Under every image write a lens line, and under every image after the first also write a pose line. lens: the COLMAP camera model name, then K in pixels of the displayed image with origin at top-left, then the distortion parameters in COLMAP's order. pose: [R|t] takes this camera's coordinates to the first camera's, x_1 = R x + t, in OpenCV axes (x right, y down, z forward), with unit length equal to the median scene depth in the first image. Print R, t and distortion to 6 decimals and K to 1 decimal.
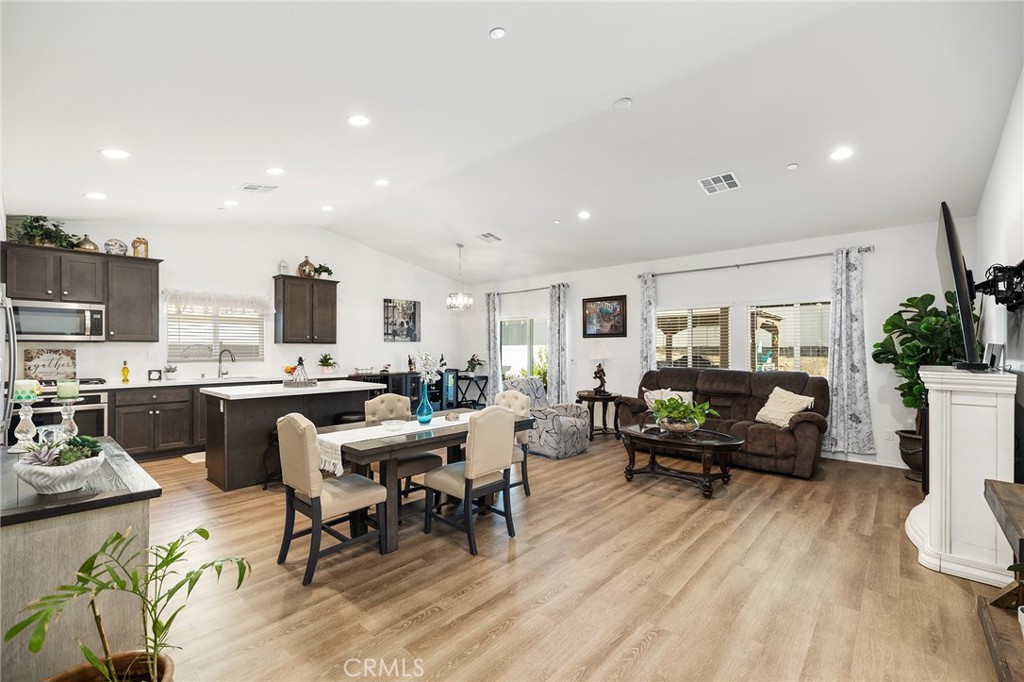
lens RADIAL K [[440.8, 0, 512.0], [0, 440.8, 341.0], [0, 0, 1]] dist [0.010948, 0.000063]
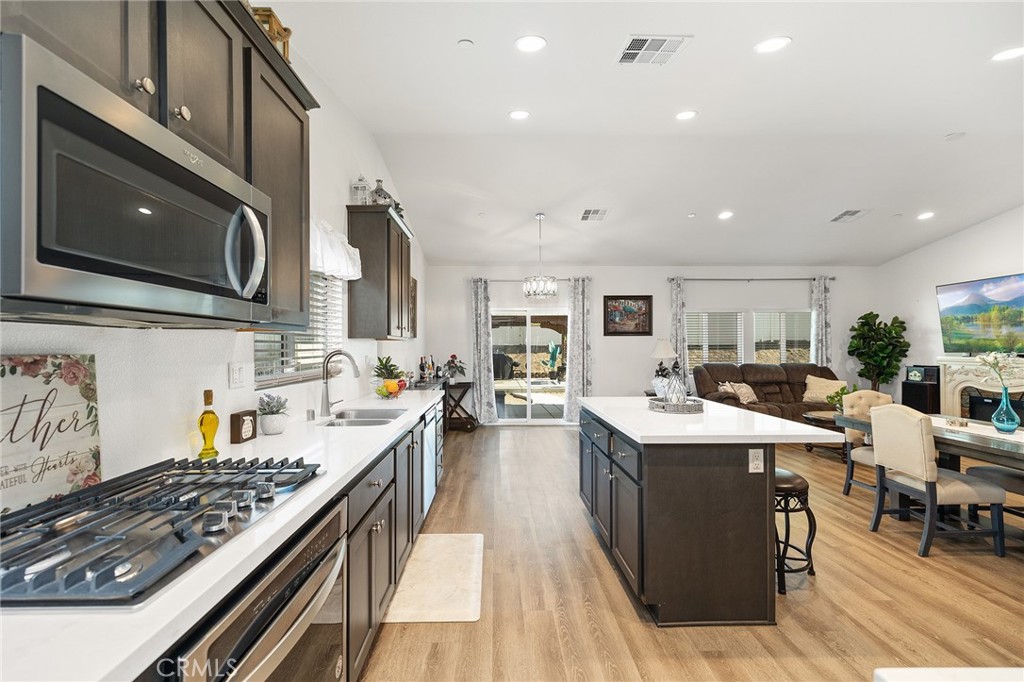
lens RADIAL K [[436.8, 0, 505.4], [0, 436.8, 344.3], [0, 0, 1]] dist [0.003021, 0.000234]
pose [[0.728256, 0.001511, 0.685303, -0.745970], [-0.008427, 0.999942, 0.006751, 0.007542], [-0.685253, -0.010691, 0.728227, 0.515908]]
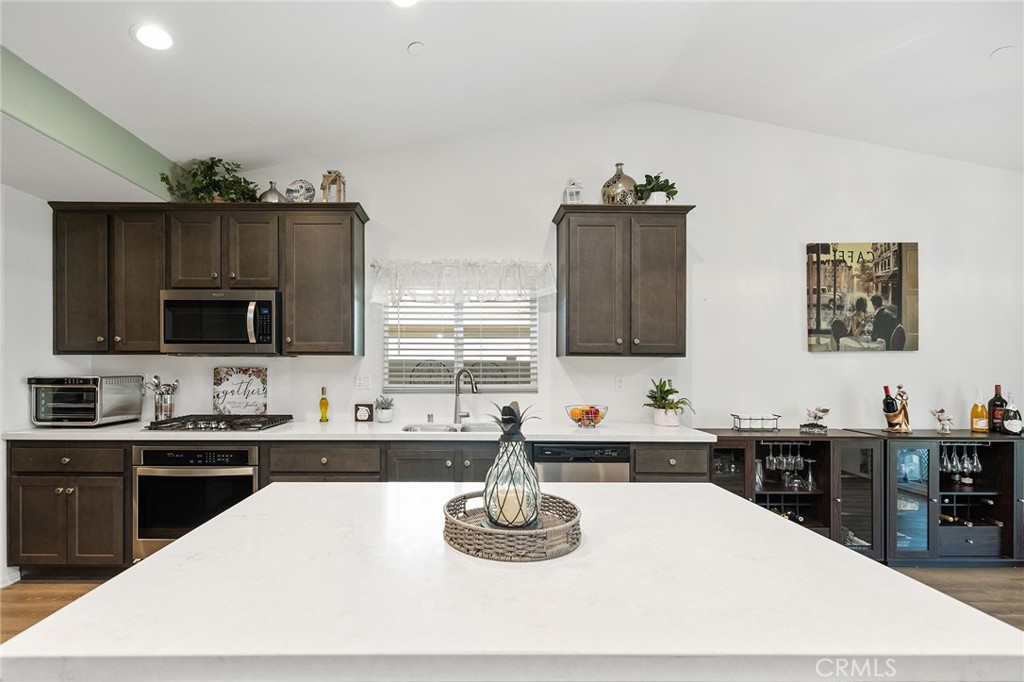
lens RADIAL K [[450.5, 0, 468.4], [0, 450.5, 367.0], [0, 0, 1]] dist [0.000636, 0.000182]
pose [[0.674779, 0.003949, -0.738009, -0.235118], [0.009603, 0.999854, 0.014130, 0.008778], [0.737957, -0.016622, 0.674642, 0.592103]]
